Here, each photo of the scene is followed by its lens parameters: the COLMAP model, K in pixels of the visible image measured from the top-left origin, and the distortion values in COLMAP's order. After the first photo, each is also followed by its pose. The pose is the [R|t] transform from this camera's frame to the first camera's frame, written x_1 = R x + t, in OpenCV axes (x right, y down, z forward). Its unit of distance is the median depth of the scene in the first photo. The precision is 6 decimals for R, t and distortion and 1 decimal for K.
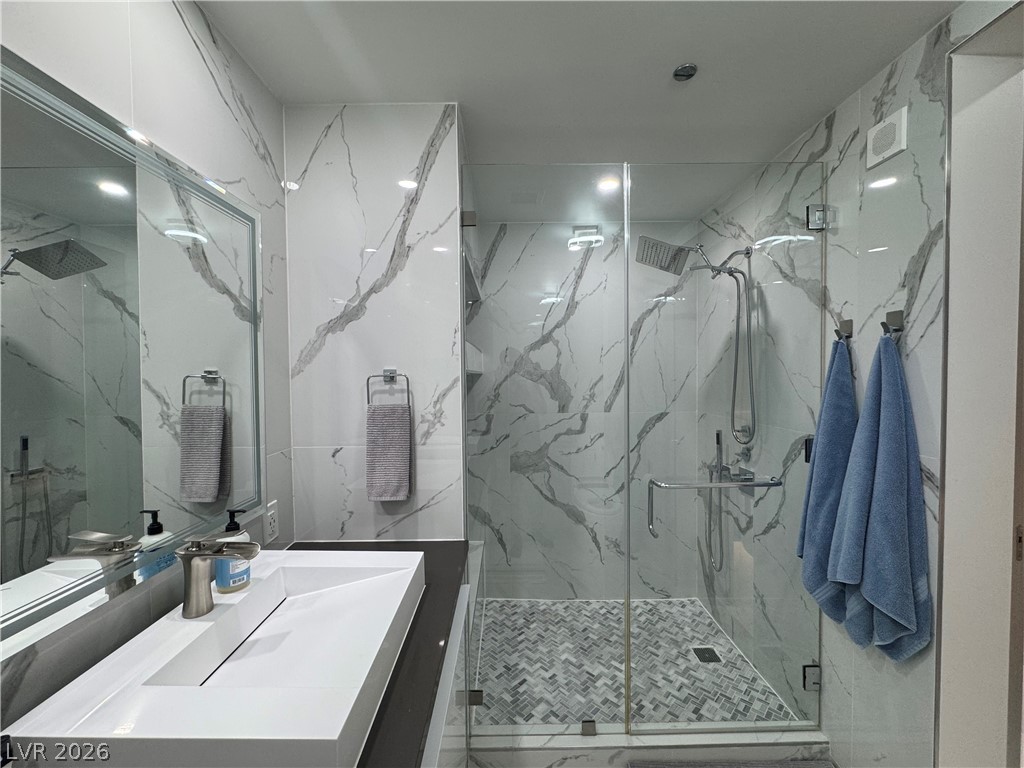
lens RADIAL K [[408.5, 0, 510.9], [0, 408.5, 385.4], [0, 0, 1]] dist [-0.003087, 0.000005]
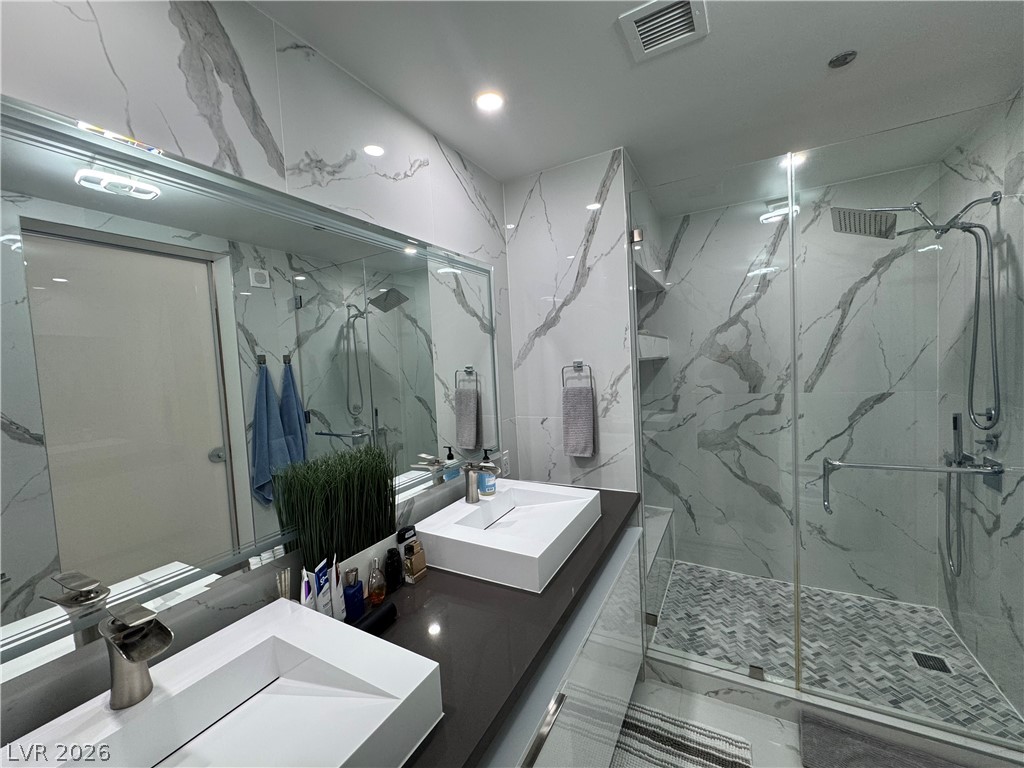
lens RADIAL K [[408.5, 0, 510.9], [0, 408.5, 385.4], [0, 0, 1]] dist [-0.003087, 0.000005]
pose [[0.872294, -0.010774, -0.488863, 0.129886], [0.033164, 0.998759, 0.037165, -0.012607], [0.487855, -0.048631, 0.871569, -0.222220]]
